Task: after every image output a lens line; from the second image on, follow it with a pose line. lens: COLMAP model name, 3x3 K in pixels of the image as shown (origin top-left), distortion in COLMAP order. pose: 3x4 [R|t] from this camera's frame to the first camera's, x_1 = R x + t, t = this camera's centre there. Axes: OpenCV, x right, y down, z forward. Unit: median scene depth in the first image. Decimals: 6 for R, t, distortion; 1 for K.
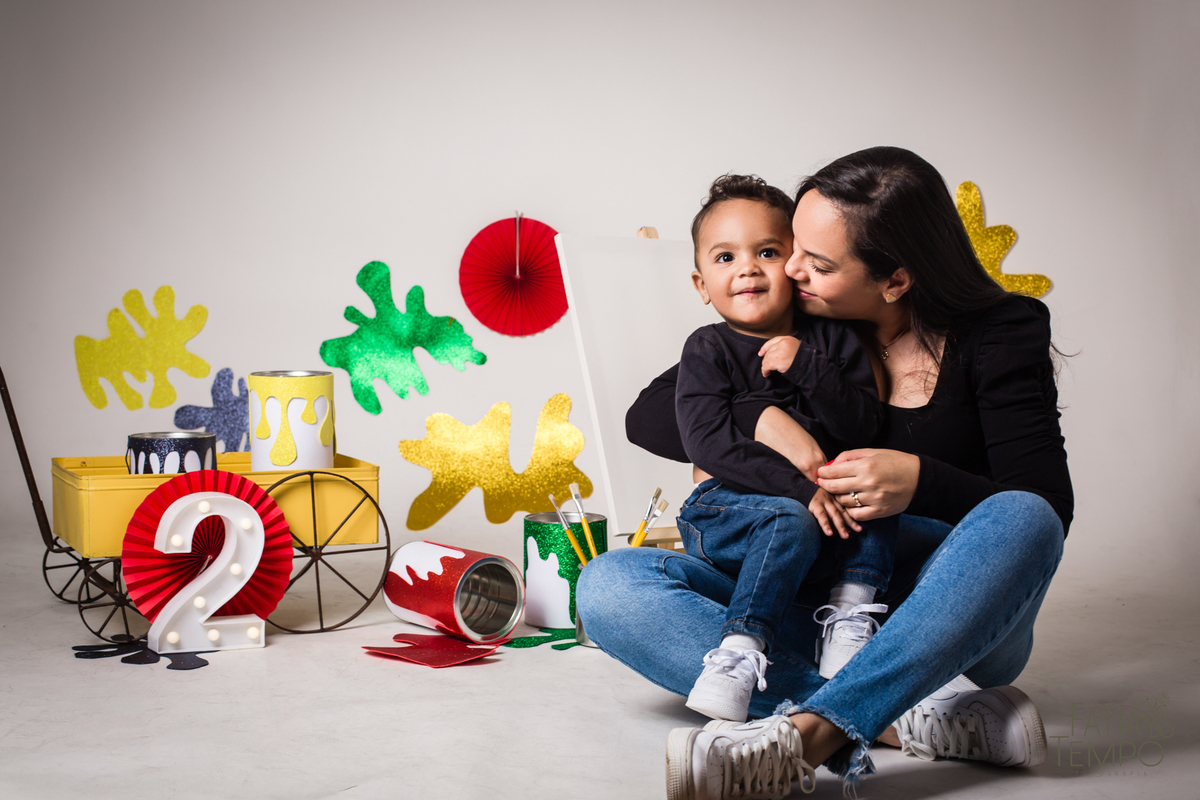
lens RADIAL K [[1755.5, 0, 605.6], [0, 1755.5, 398.3], [0, 0, 1]] dist [-0.128767, 0.000000]
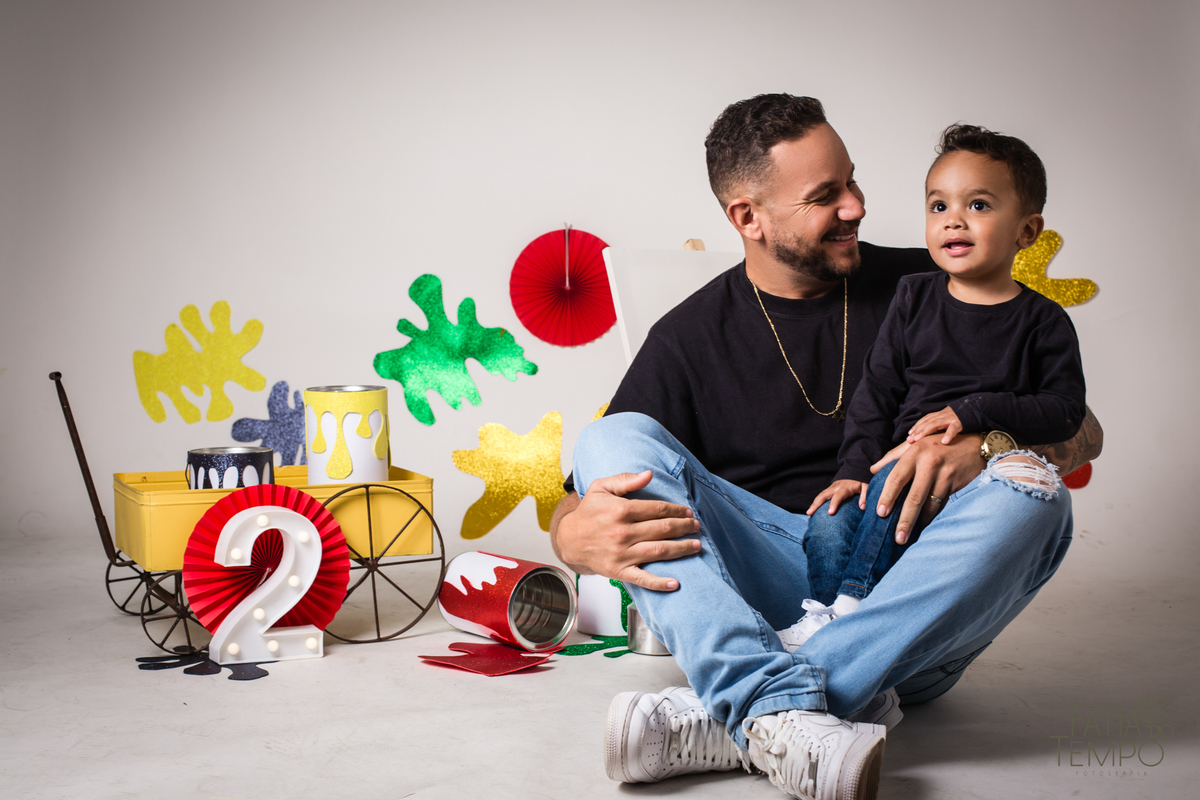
lens RADIAL K [[1755.5, 0, 604.2], [0, 1755.5, 397.1], [0, 0, 1]] dist [-0.128767, 0.000000]
pose [[0.999451, -0.011653, -0.031029, 0.001799], [0.011601, 0.999931, -0.001860, -0.004088], [0.031048, 0.001499, 0.999517, -0.012521]]
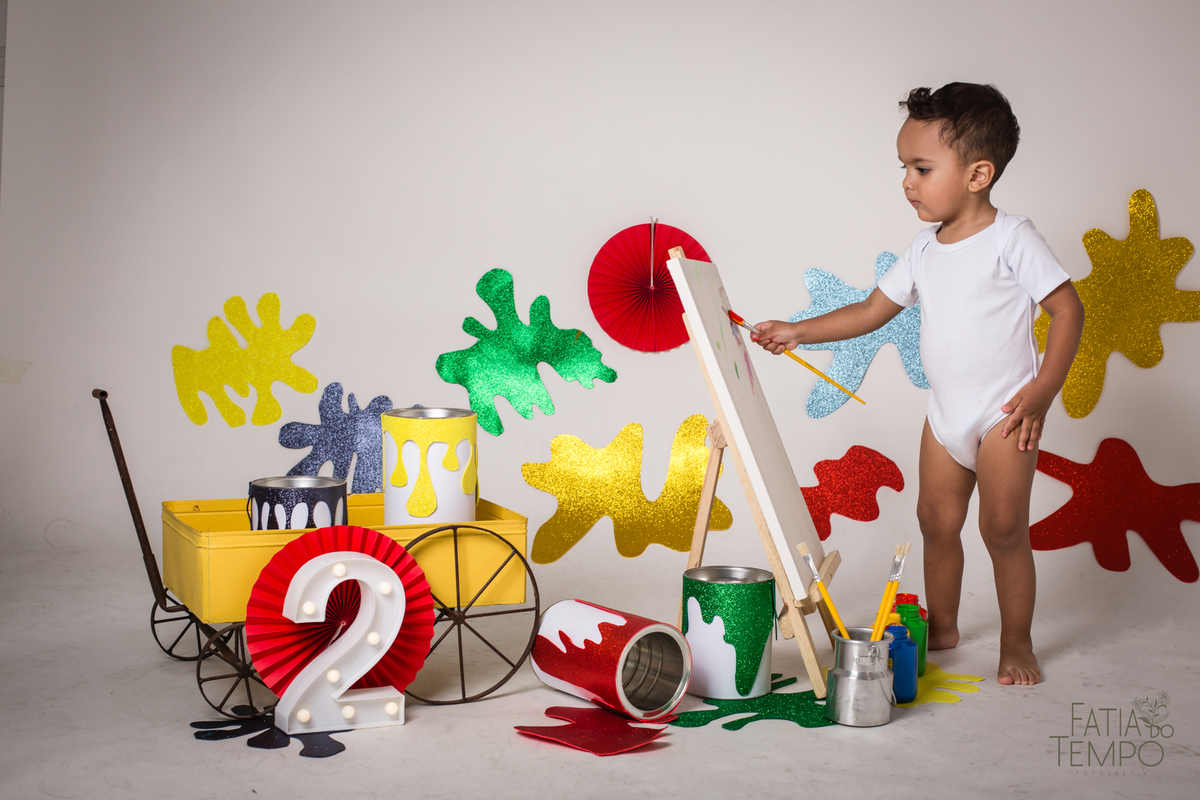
lens RADIAL K [[1755.5, 0, 608.2], [0, 1755.5, 390.6], [0, 0, 1]] dist [-0.128767, 0.000000]
pose [[0.999497, 0.010562, -0.029895, -0.045443], [-0.010056, 0.999805, 0.017006, -0.031035], [0.030069, -0.016697, 0.999408, 0.075887]]
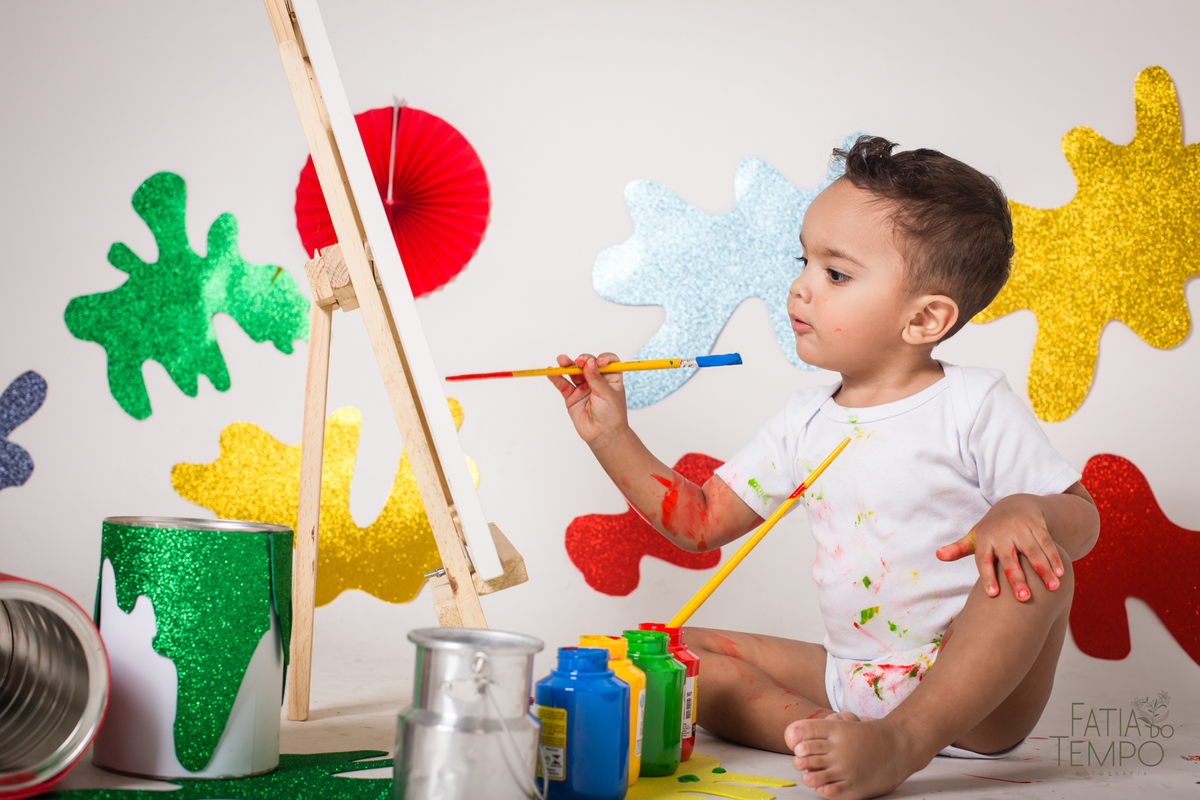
lens RADIAL K [[1755.5, 0, 603.6], [0, 1755.5, 402.6], [0, 0, 1]] dist [-0.128767, 0.000000]
pose [[0.996351, 0.045367, -0.072290, 0.070253], [-0.052999, 0.992801, -0.107413, 0.059917], [0.066897, 0.110852, 0.991583, 0.425570]]
